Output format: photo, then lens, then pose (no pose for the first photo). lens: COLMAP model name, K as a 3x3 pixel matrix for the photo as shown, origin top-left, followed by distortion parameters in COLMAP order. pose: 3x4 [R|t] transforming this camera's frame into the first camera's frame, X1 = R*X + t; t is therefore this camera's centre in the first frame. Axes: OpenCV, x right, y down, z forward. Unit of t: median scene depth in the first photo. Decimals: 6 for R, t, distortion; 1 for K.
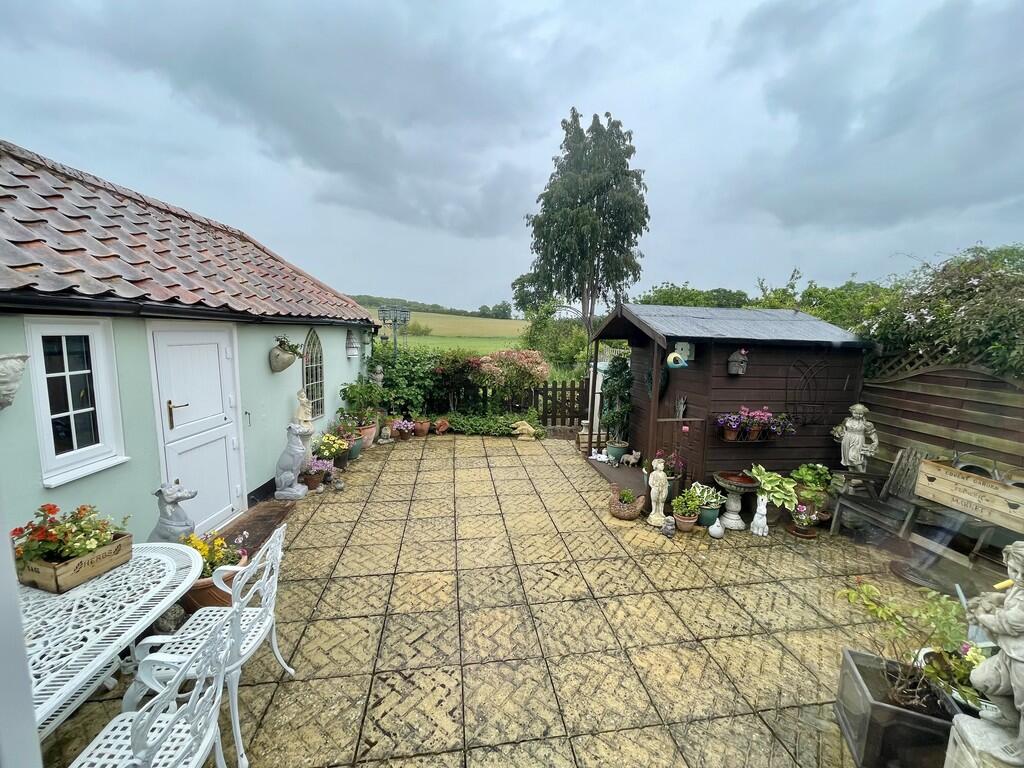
lens RADIAL K [[415.8, 0, 512.3], [0, 415.8, 388.8], [0, 0, 1]] dist [0.000487, -0.000075]
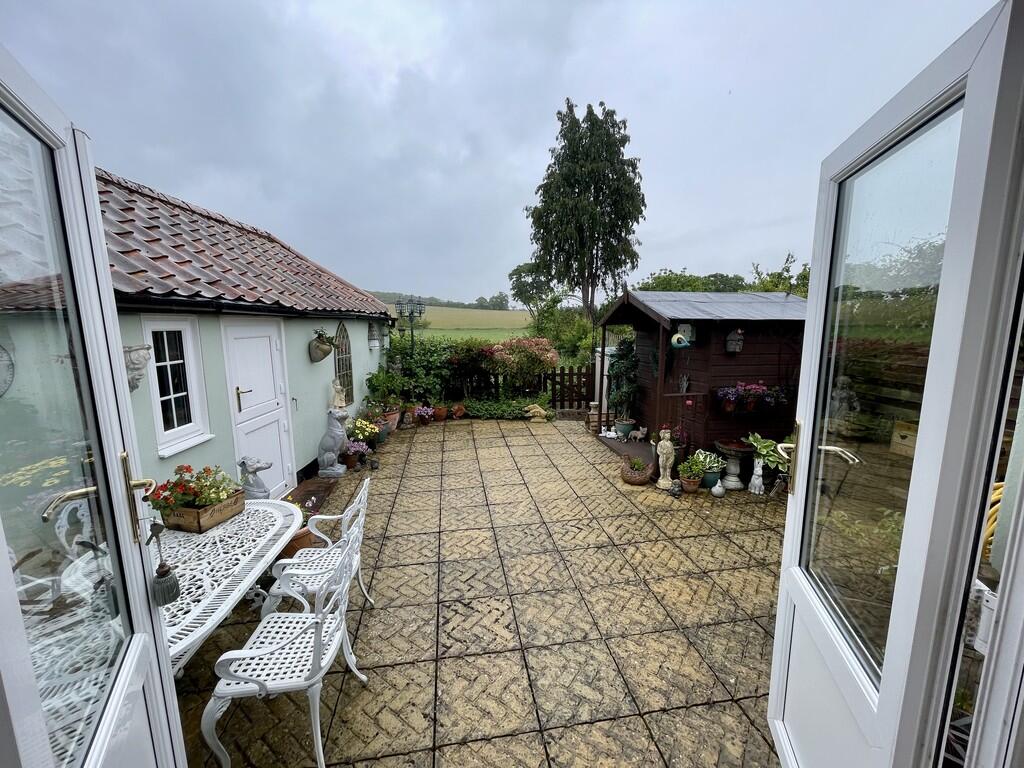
lens RADIAL K [[415.8, 0, 512.3], [0, 415.8, 388.8], [0, 0, 1]] dist [0.000487, -0.000075]
pose [[0.999603, -0.028060, 0.002356, -0.056651], [0.028004, 0.999388, 0.020939, 0.023126], [-0.002942, -0.020865, 0.999778, -0.109977]]
